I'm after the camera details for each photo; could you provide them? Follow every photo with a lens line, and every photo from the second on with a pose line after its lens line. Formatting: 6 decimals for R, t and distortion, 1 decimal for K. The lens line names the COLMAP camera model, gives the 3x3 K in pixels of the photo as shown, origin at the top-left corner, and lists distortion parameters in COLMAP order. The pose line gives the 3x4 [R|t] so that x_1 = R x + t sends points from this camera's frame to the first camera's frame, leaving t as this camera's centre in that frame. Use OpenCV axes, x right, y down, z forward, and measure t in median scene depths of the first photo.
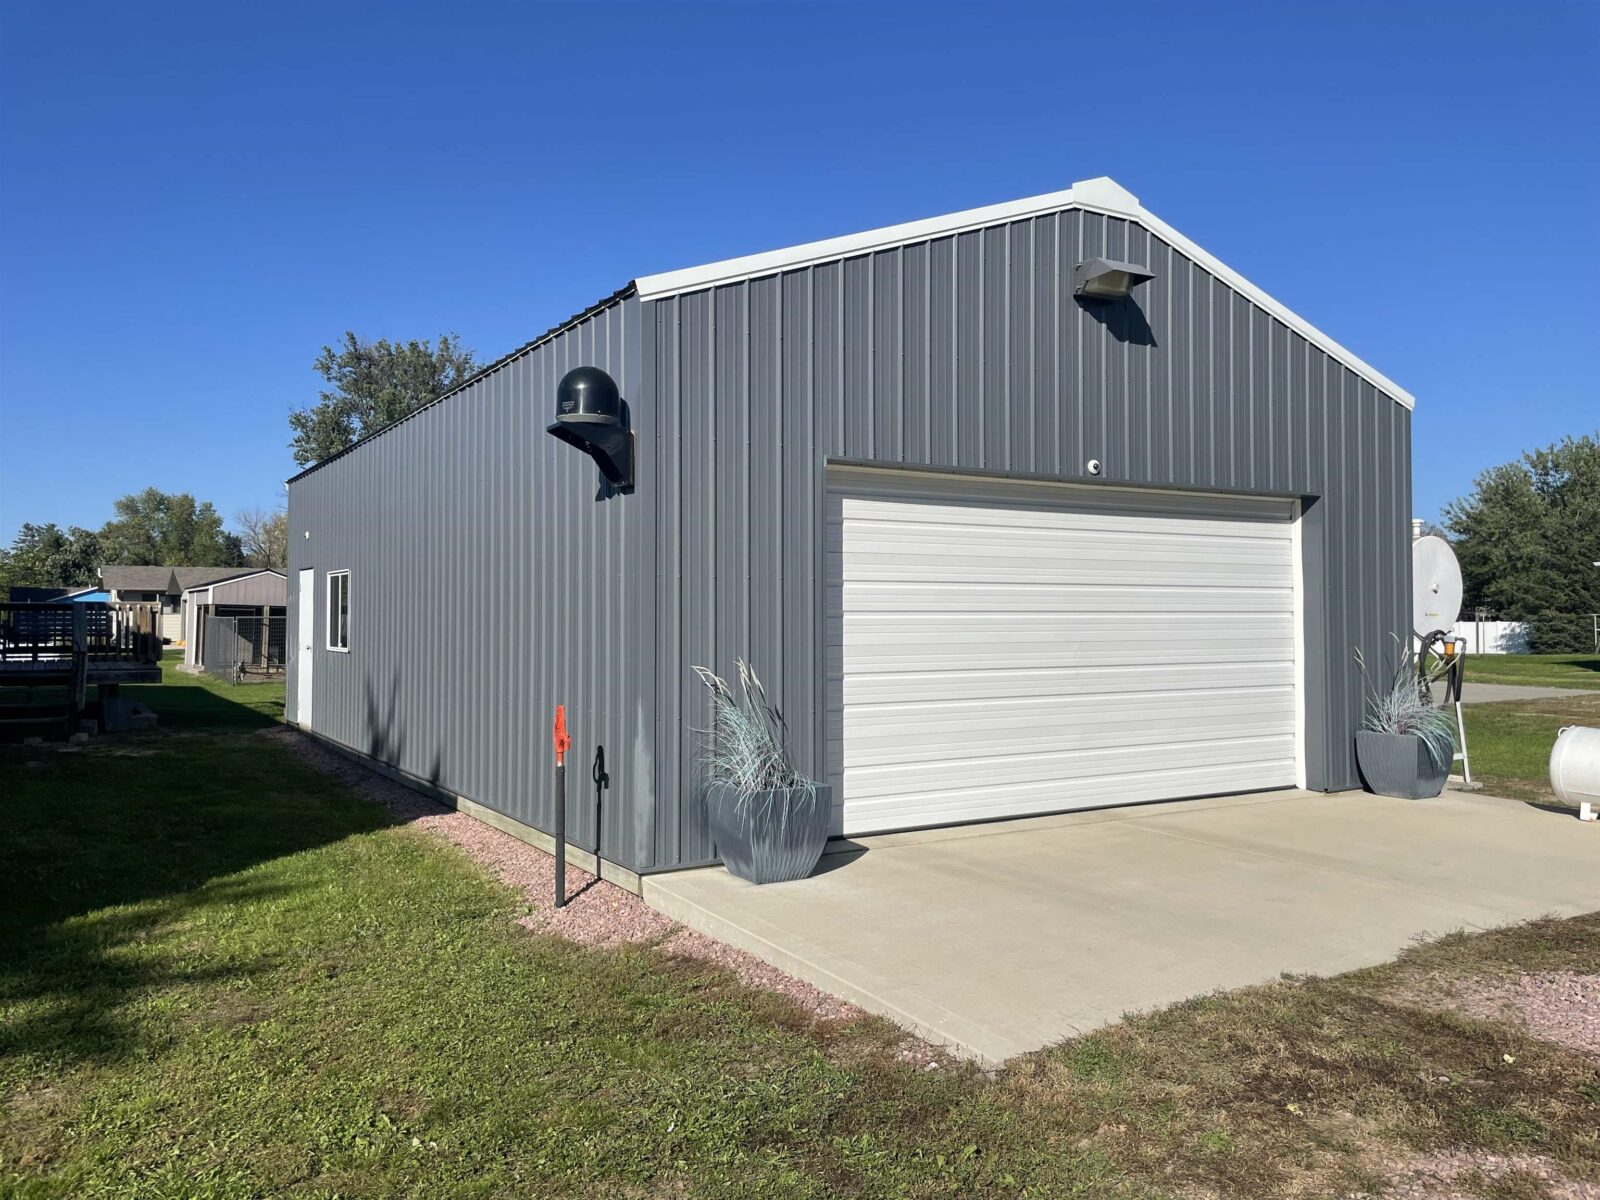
lens RADIAL K [[1211.8, 0, 801.8], [0, 1211.8, 589.2], [0, 0, 1]] dist [0.102065, -0.155235]
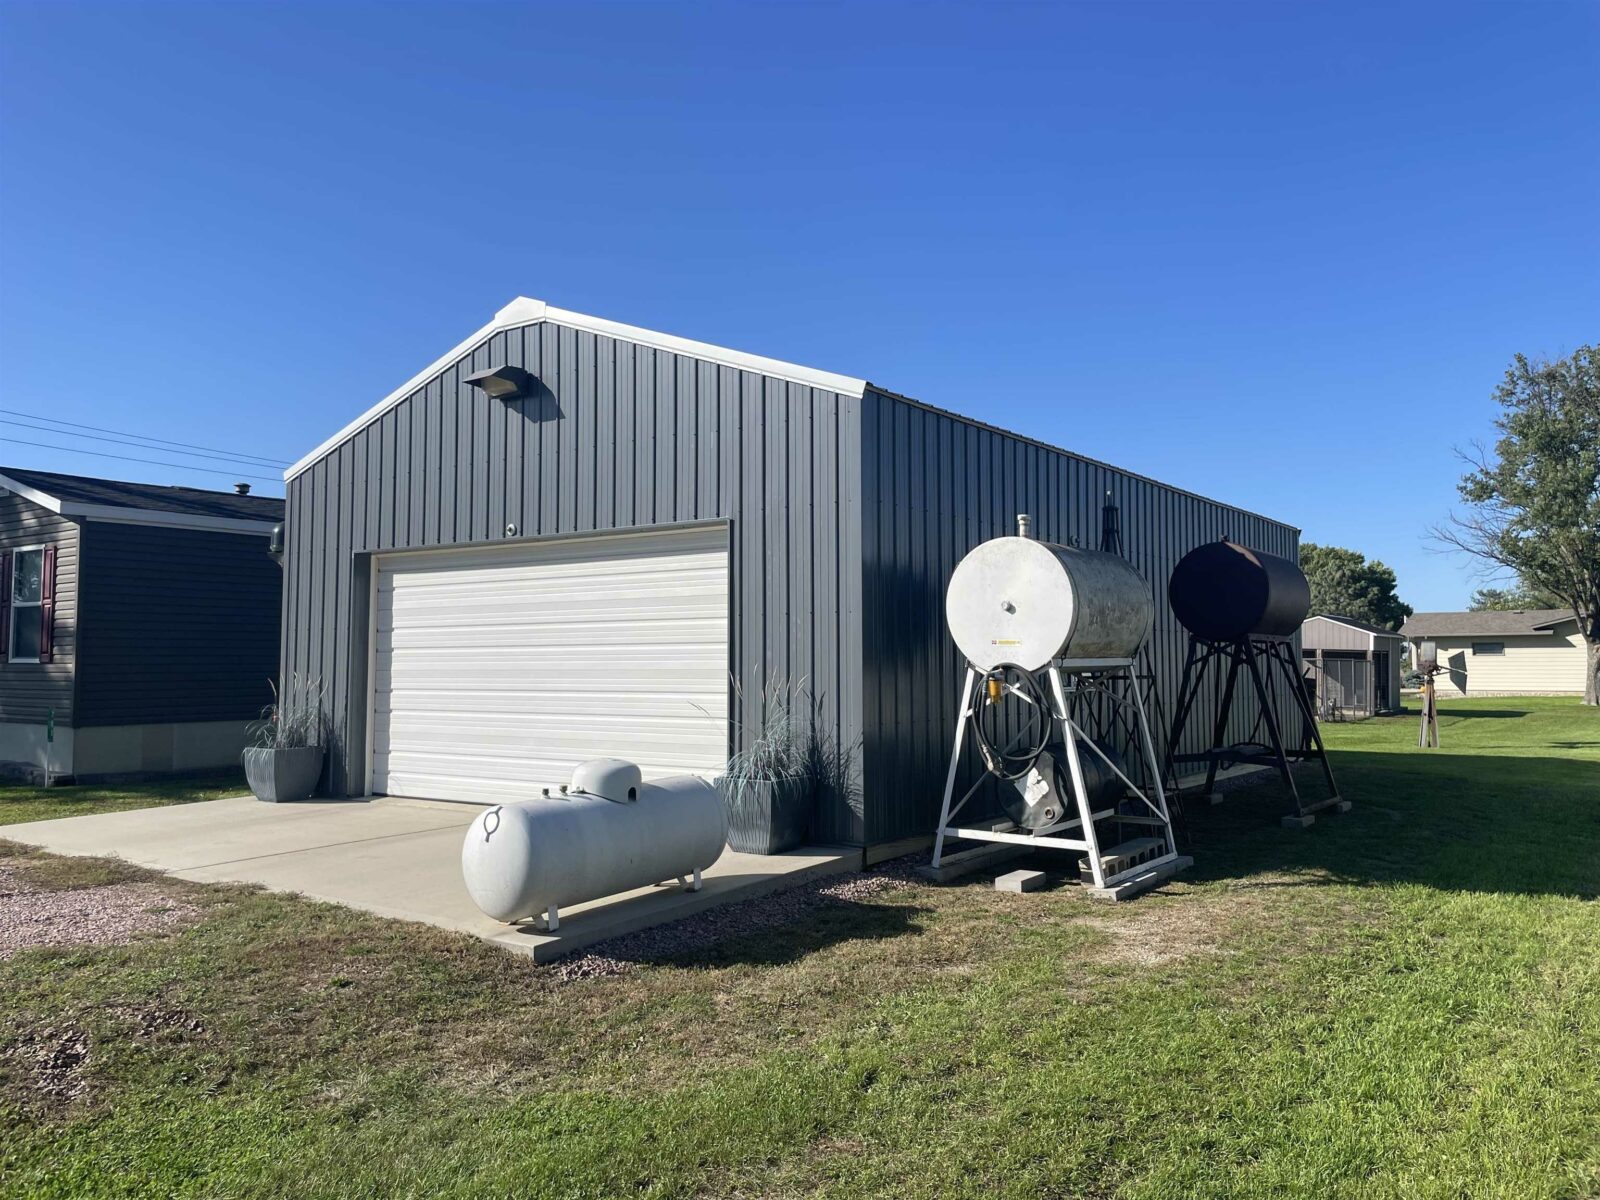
lens RADIAL K [[1211.8, 0, 801.8], [0, 1211.8, 589.2], [0, 0, 1]] dist [0.102065, -0.155235]
pose [[0.374680, -0.054339, -0.925560, 1.485416], [0.019266, 0.998522, -0.050823, 0.029149], [0.926954, 0.001211, 0.375173, 0.799152]]
